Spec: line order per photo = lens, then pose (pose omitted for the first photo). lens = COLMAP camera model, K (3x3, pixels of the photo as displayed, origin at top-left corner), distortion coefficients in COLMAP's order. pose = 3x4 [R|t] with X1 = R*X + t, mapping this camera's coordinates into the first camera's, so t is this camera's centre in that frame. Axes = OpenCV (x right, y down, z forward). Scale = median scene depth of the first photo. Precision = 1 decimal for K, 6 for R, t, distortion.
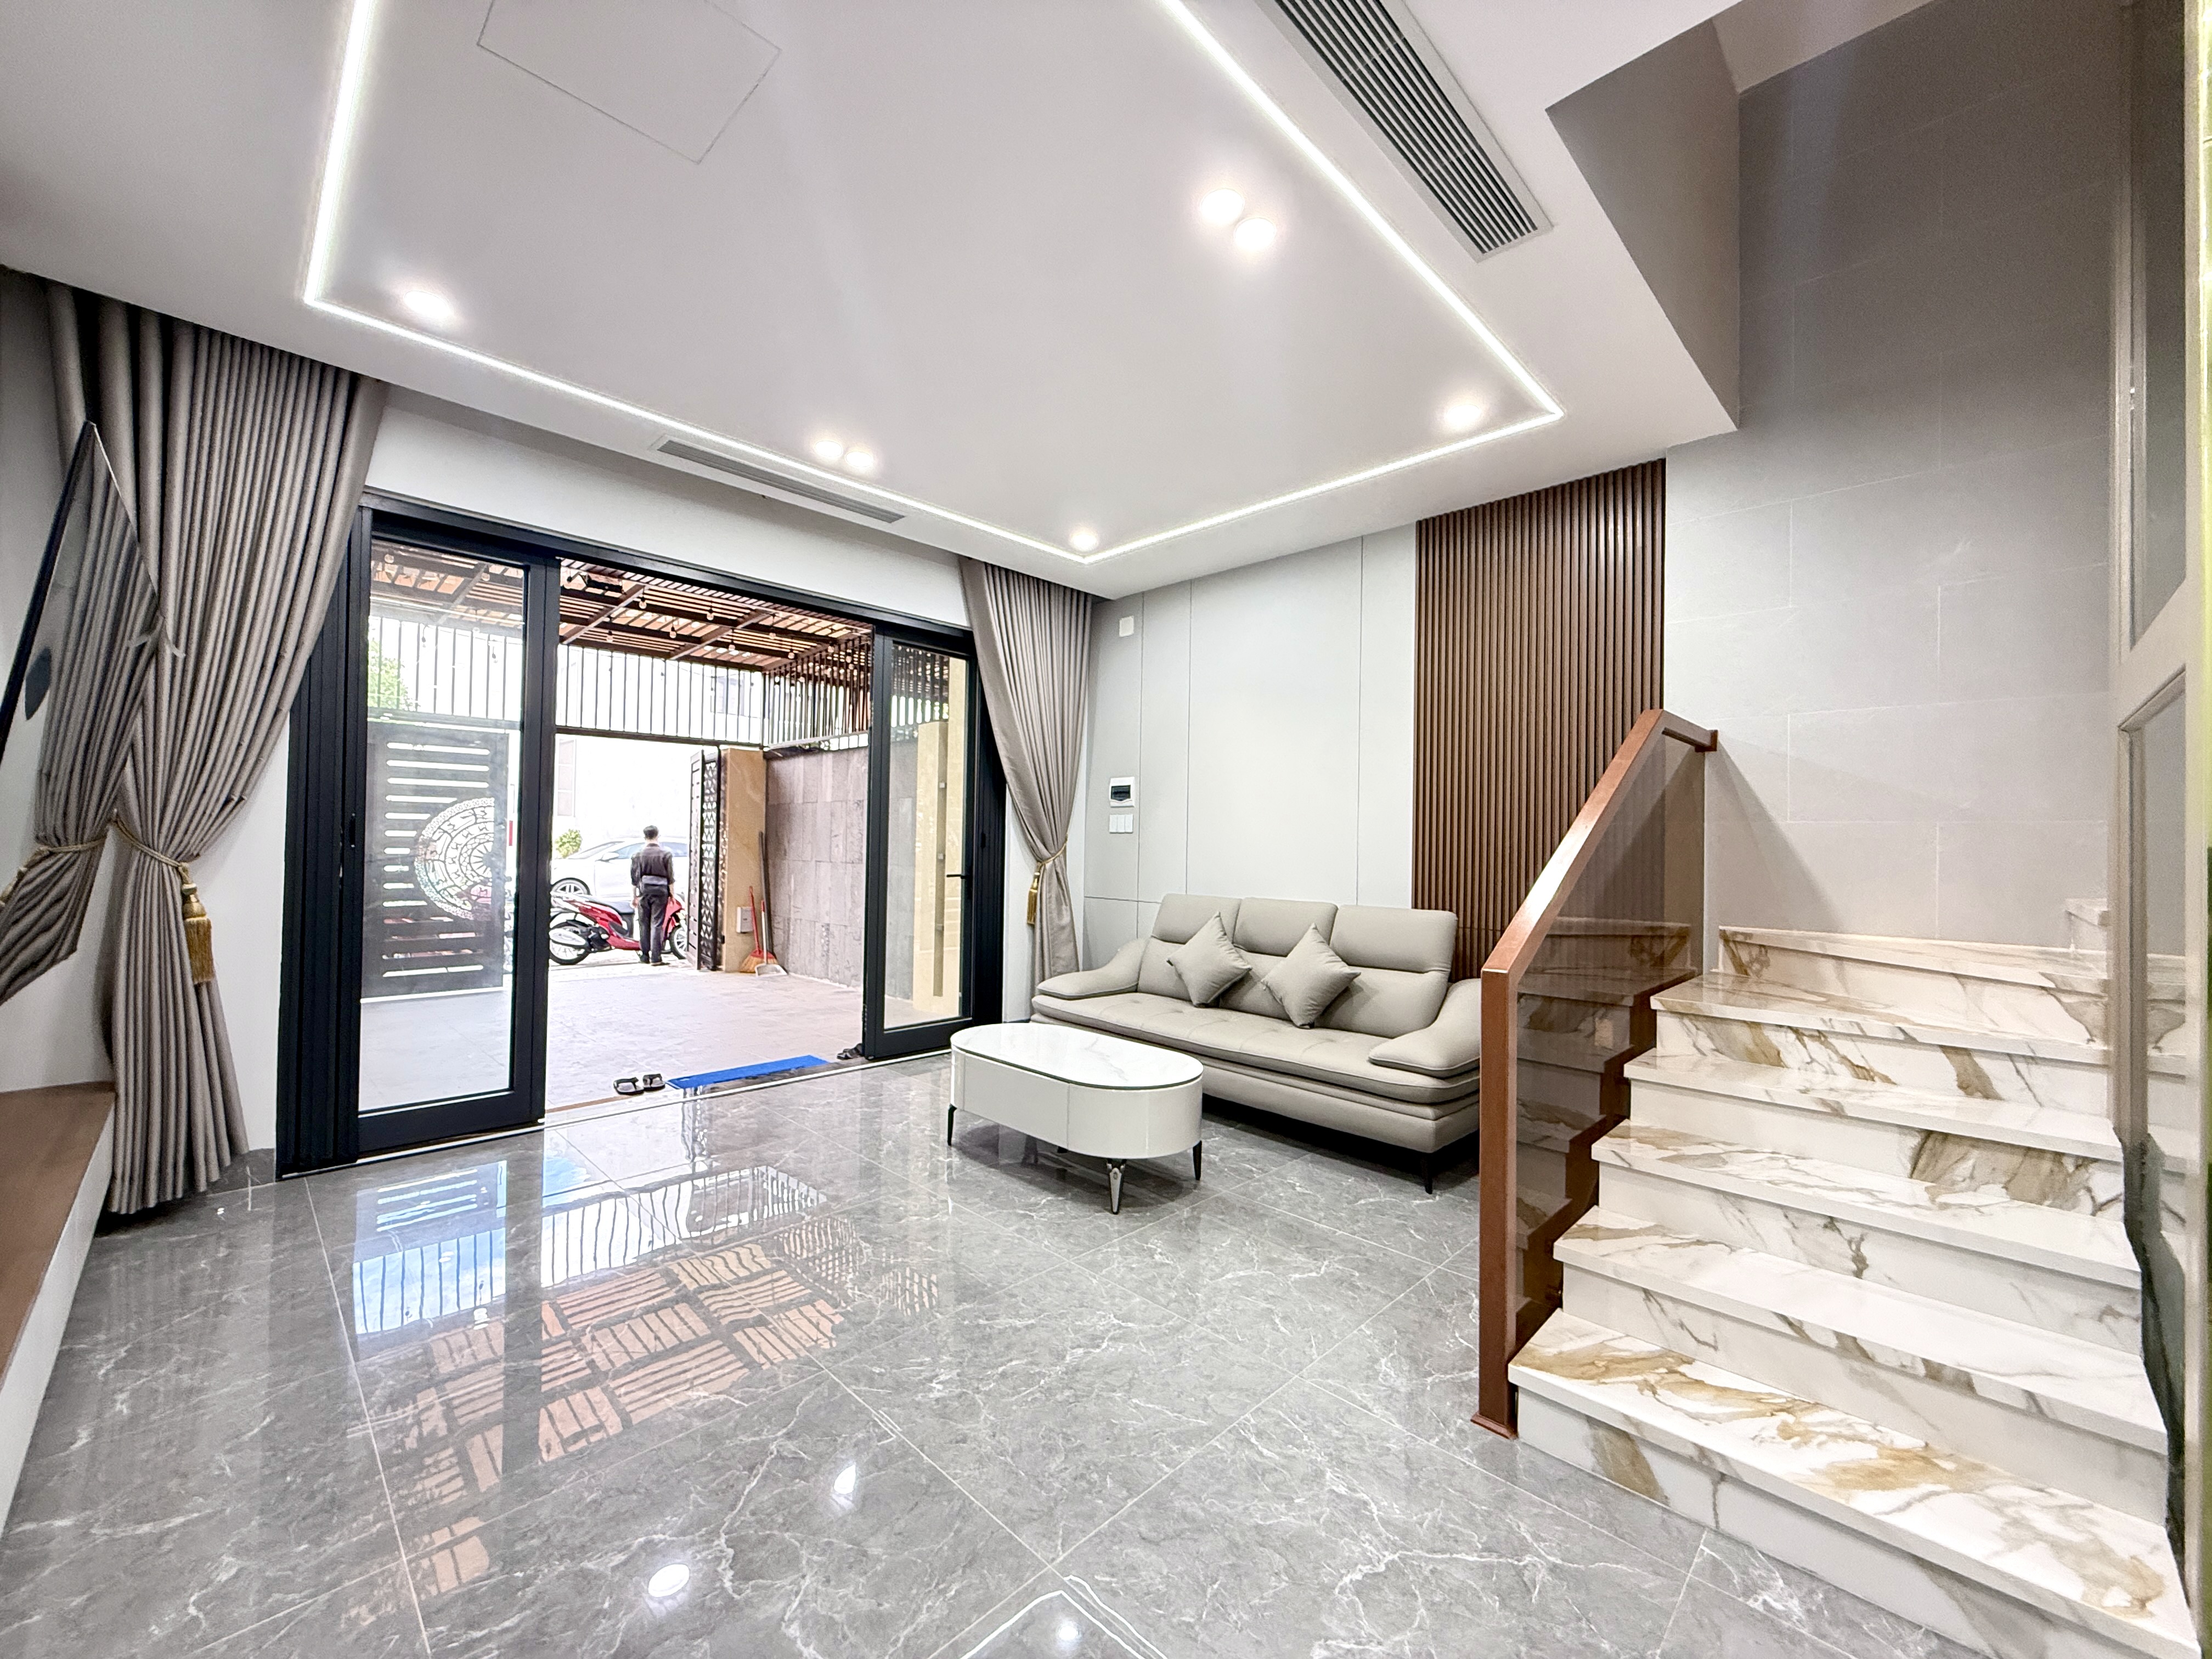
lens RADIAL K [[879.2, 0, 1099.0], [0, 879.2, 826.7], [0, 0, 1]] dist [0.001049, -0.000334]
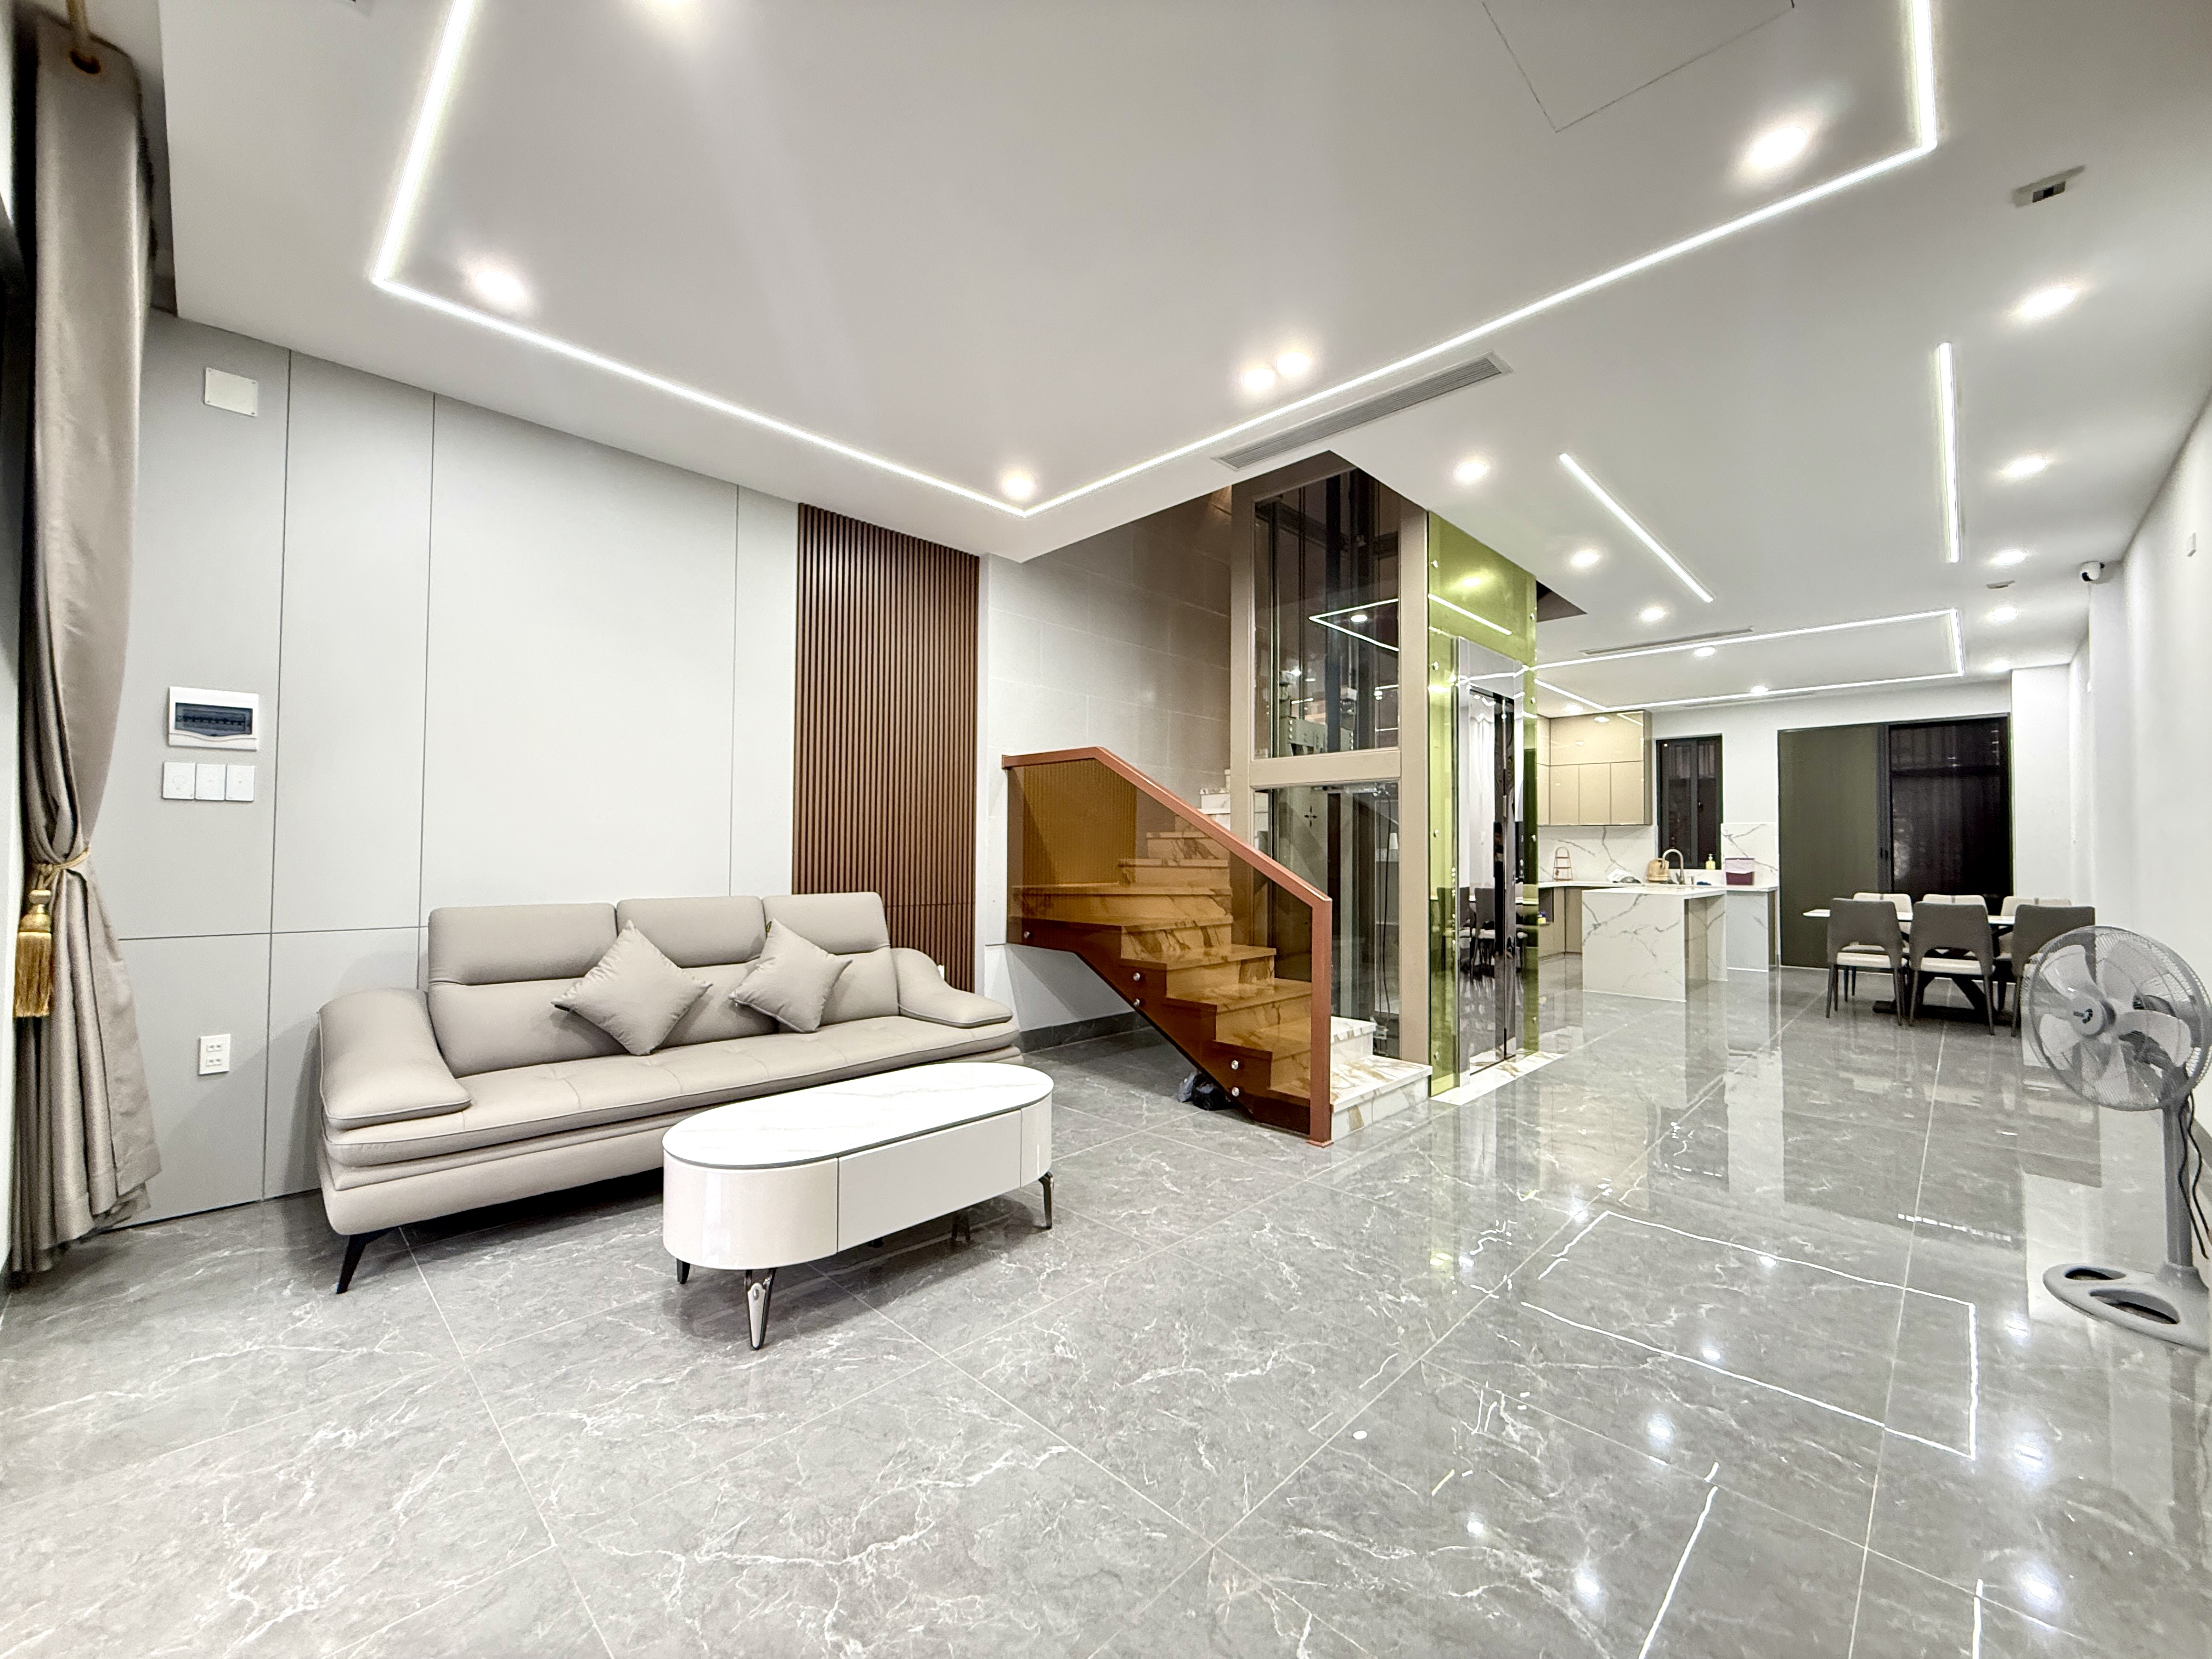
lens RADIAL K [[879.2, 0, 1099.8], [0, 879.2, 828.4], [0, 0, 1]] dist [0.001049, -0.000334]
pose [[-0.001656, 0.010642, 0.999942, -0.964695], [-0.024963, 0.999631, -0.010680, 0.031105], [-0.999687, -0.024979, -0.001390, 1.017772]]
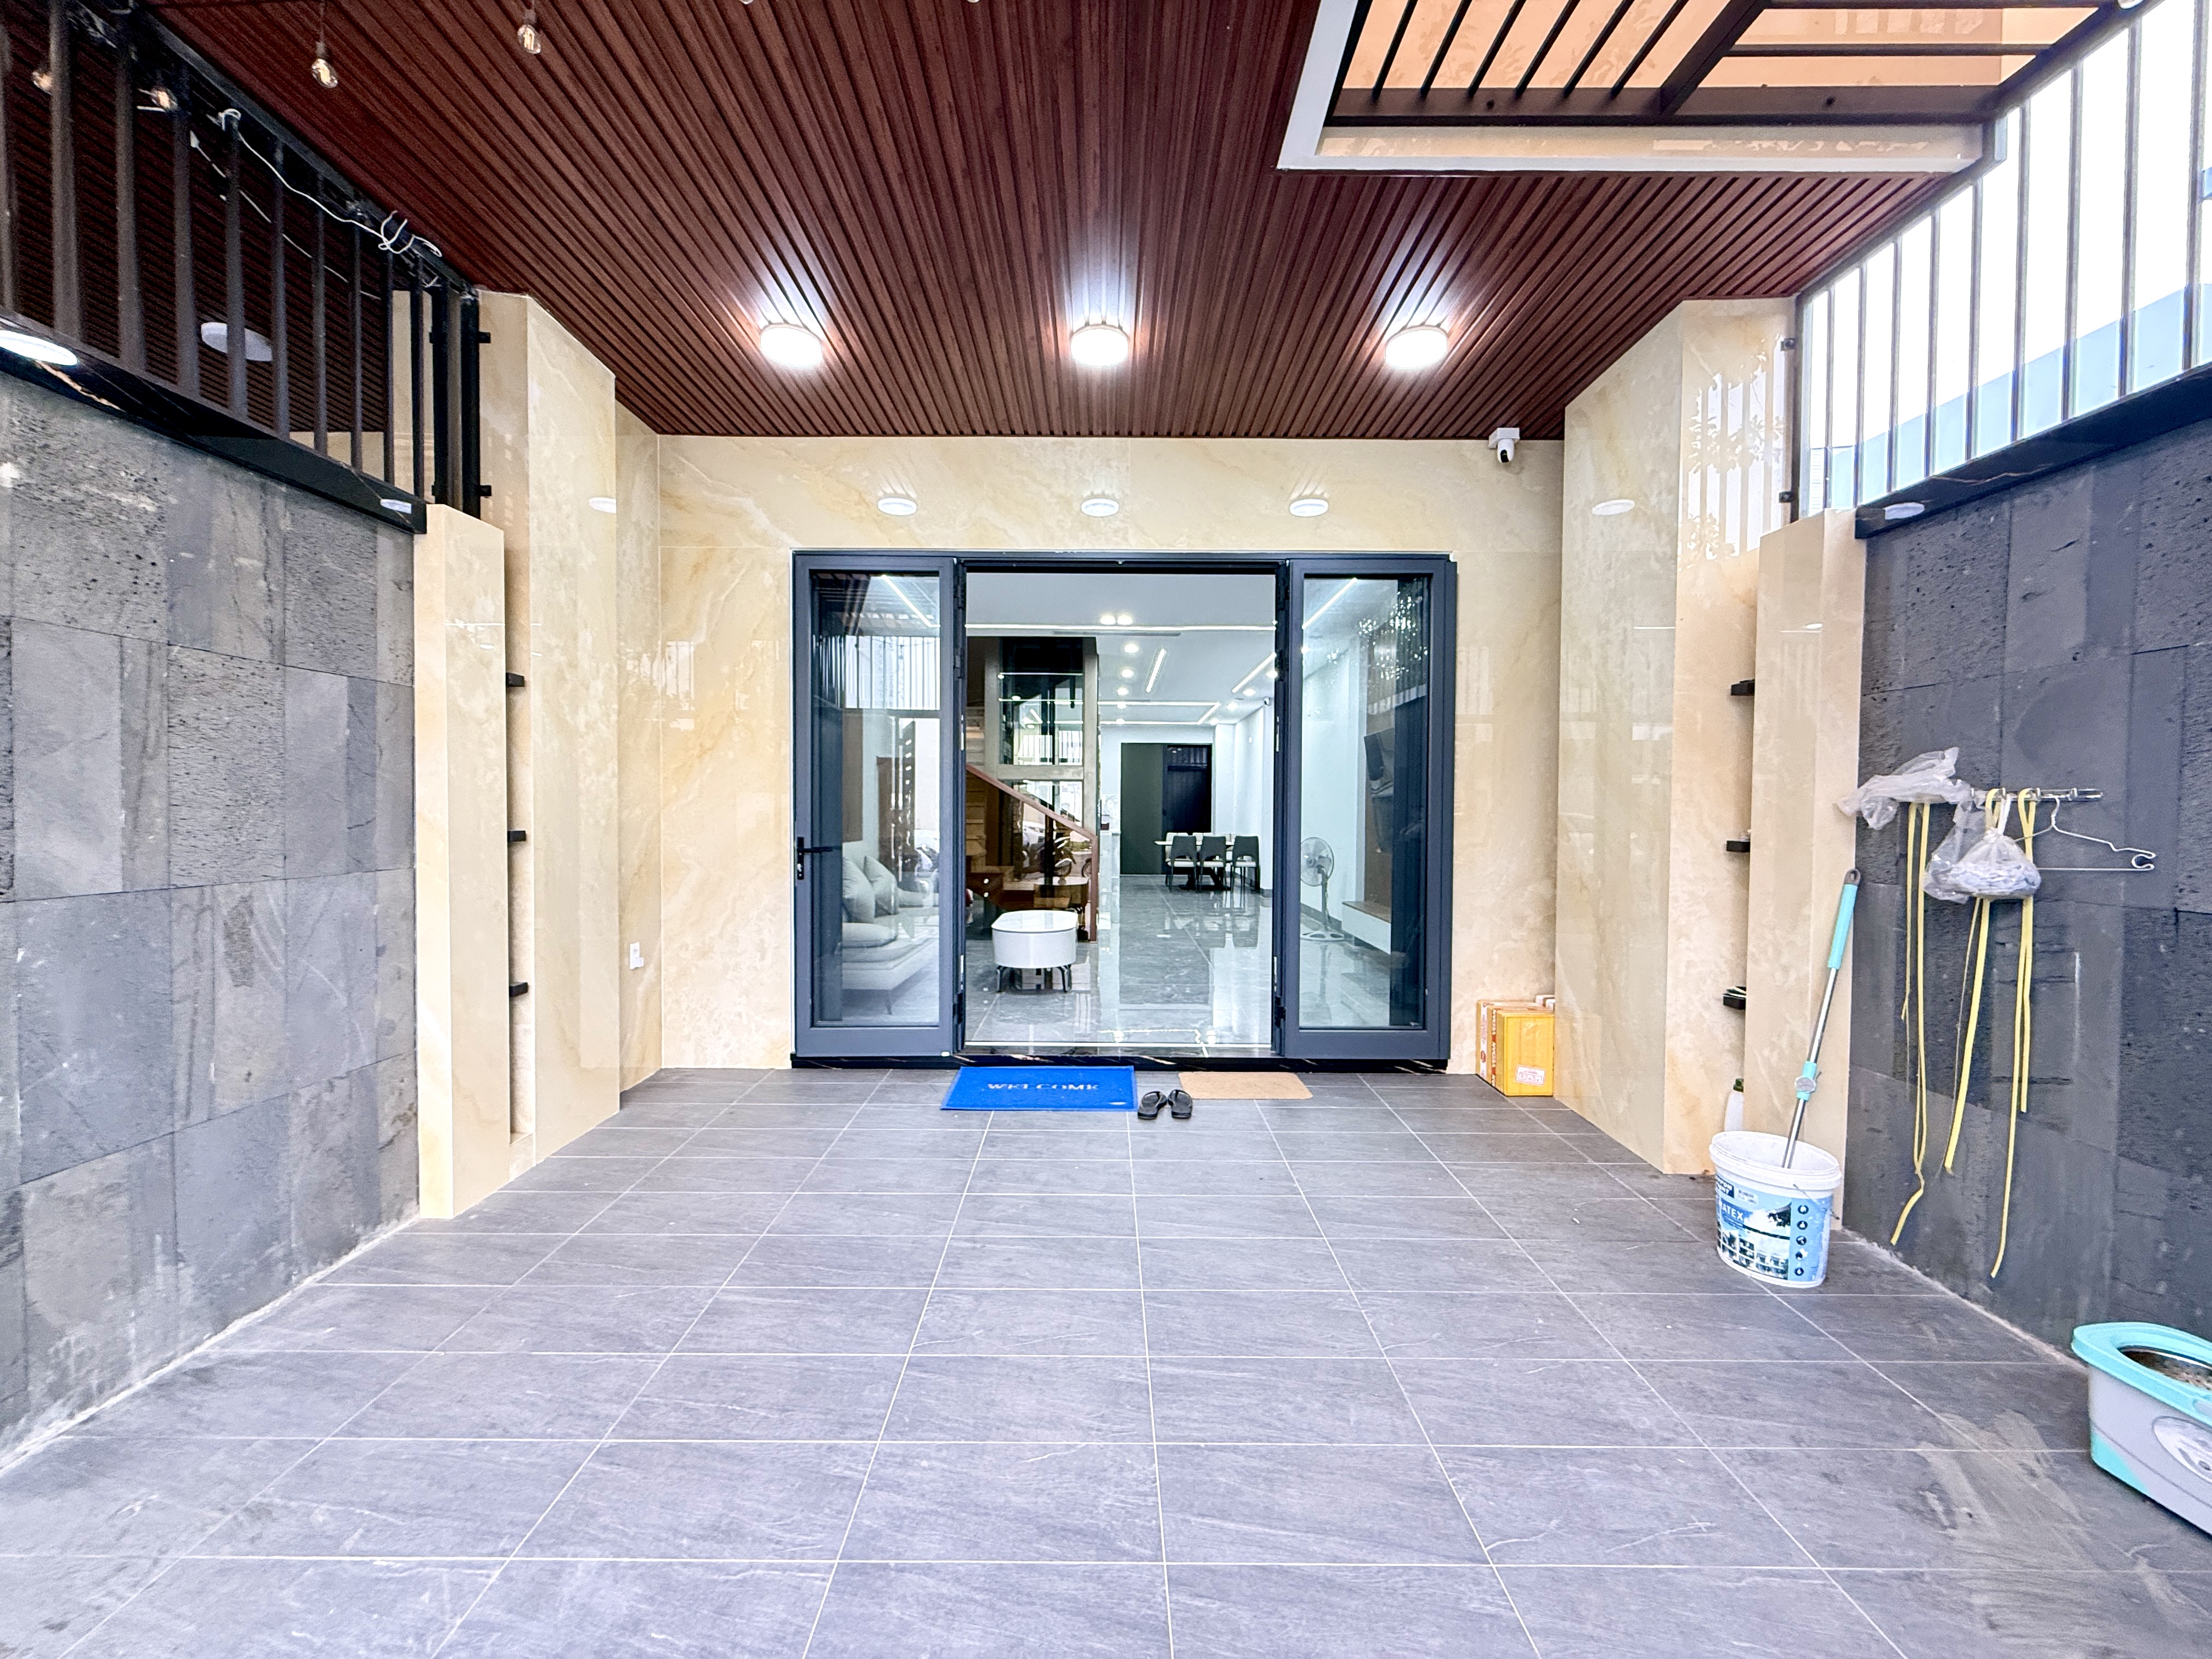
lens RADIAL K [[879.2, 0, 1099.8], [0, 879.2, 828.8], [0, 0, 1]] dist [0.001049, -0.000334]
pose [[-0.700921, -0.036385, 0.712311, -1.785366], [-0.030990, 0.999308, 0.020551, 0.023599], [-0.712566, -0.007670, -0.701563, 2.738405]]
